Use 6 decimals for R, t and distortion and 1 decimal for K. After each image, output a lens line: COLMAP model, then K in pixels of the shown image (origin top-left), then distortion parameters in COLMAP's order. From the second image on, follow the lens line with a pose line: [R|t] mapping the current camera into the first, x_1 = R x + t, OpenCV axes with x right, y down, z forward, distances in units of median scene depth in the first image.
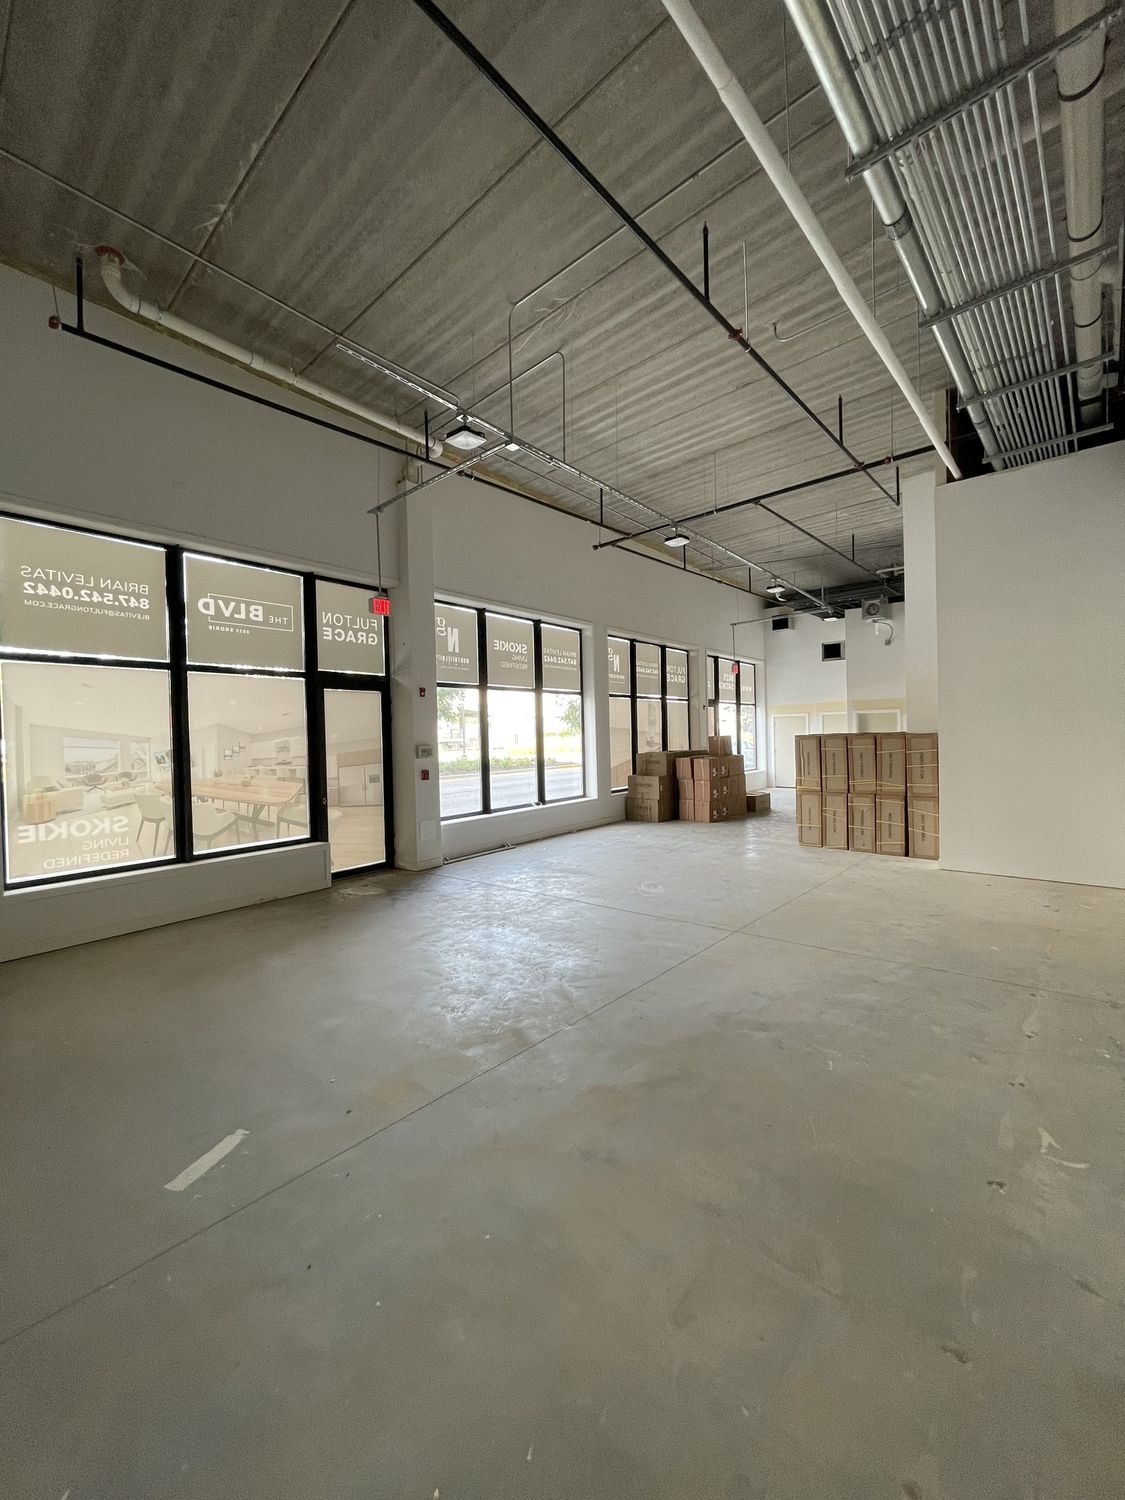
lens RADIAL K [[602.1, 0, 562.5], [0, 602.1, 750.0], [0, 0, 1]] dist [-0.002152, -0.000151]
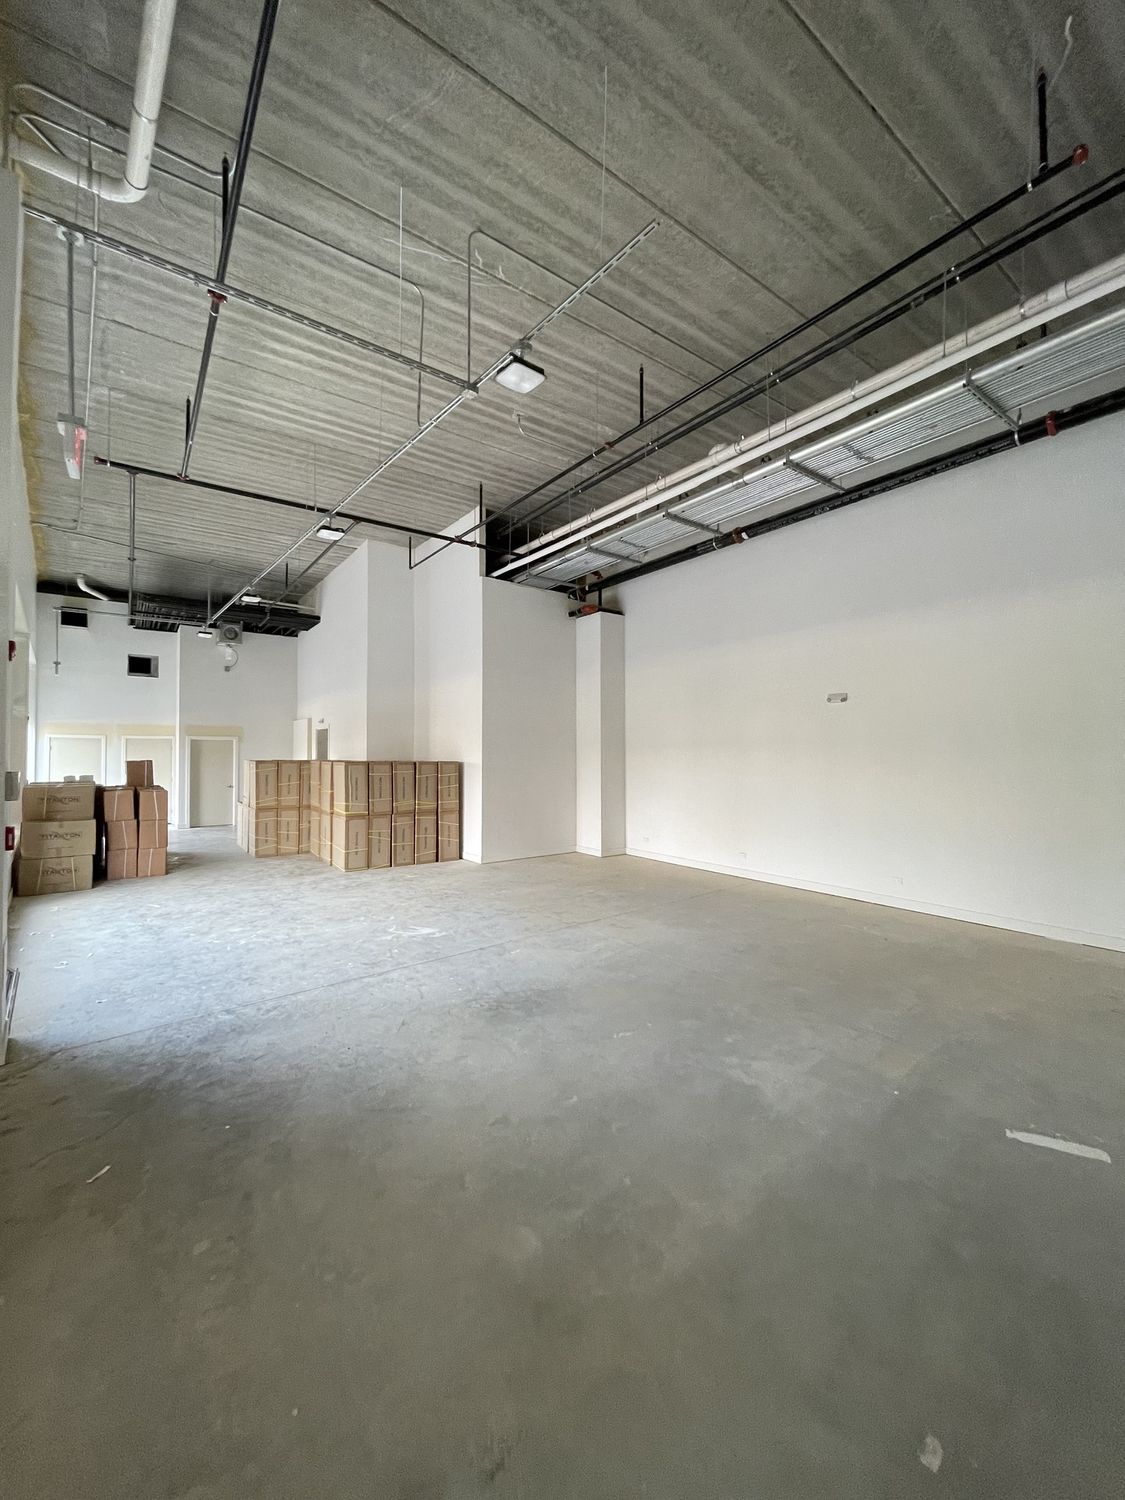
lens RADIAL K [[603.7, 0, 562.6], [0, 603.7, 744.2], [0, 0, 1]] dist [0.000191, 0.000000]
pose [[0.197130, 0.042114, 0.979472, -0.271502], [0.020154, 0.998692, -0.046996, 0.001008], [-0.980170, 0.029005, 0.196024, 0.237986]]
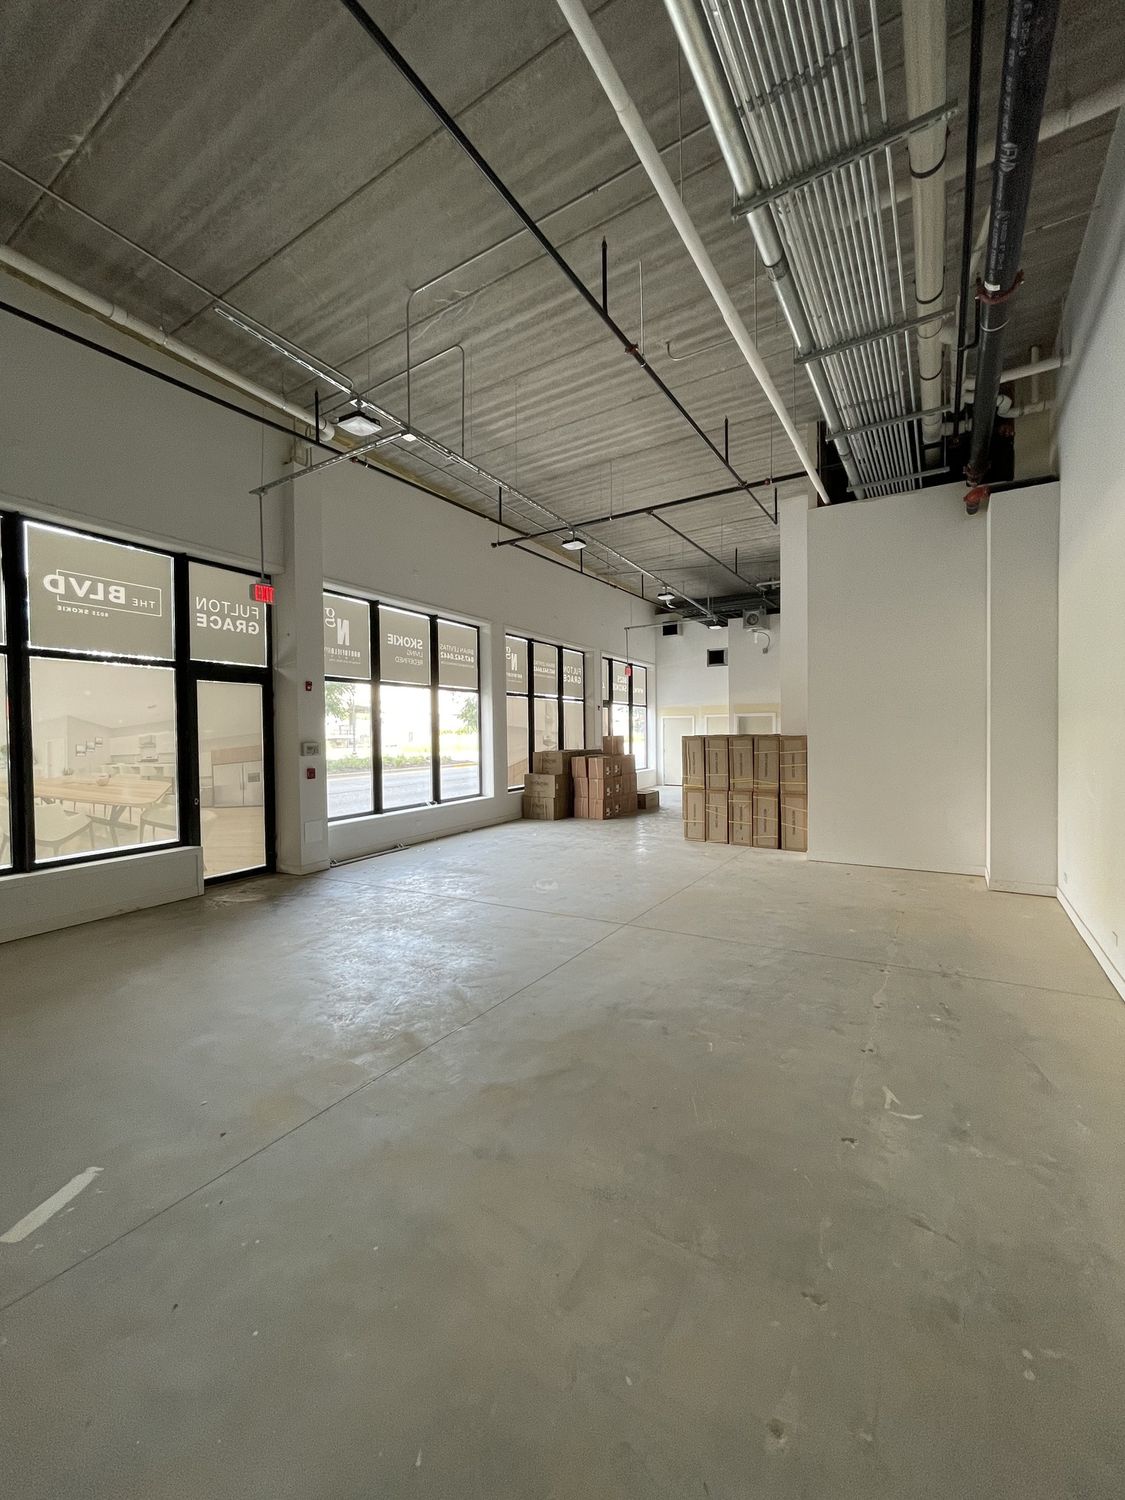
lens RADIAL K [[603.7, 0, 562.6], [0, 603.7, 744.2], [0, 0, 1]] dist [0.000191, 0.000000]
pose [[0.985425, 0.009240, 0.169859, -0.000013], [-0.008024, 0.999937, -0.007844, -0.000302], [-0.169920, 0.006367, 0.985437, -0.004650]]
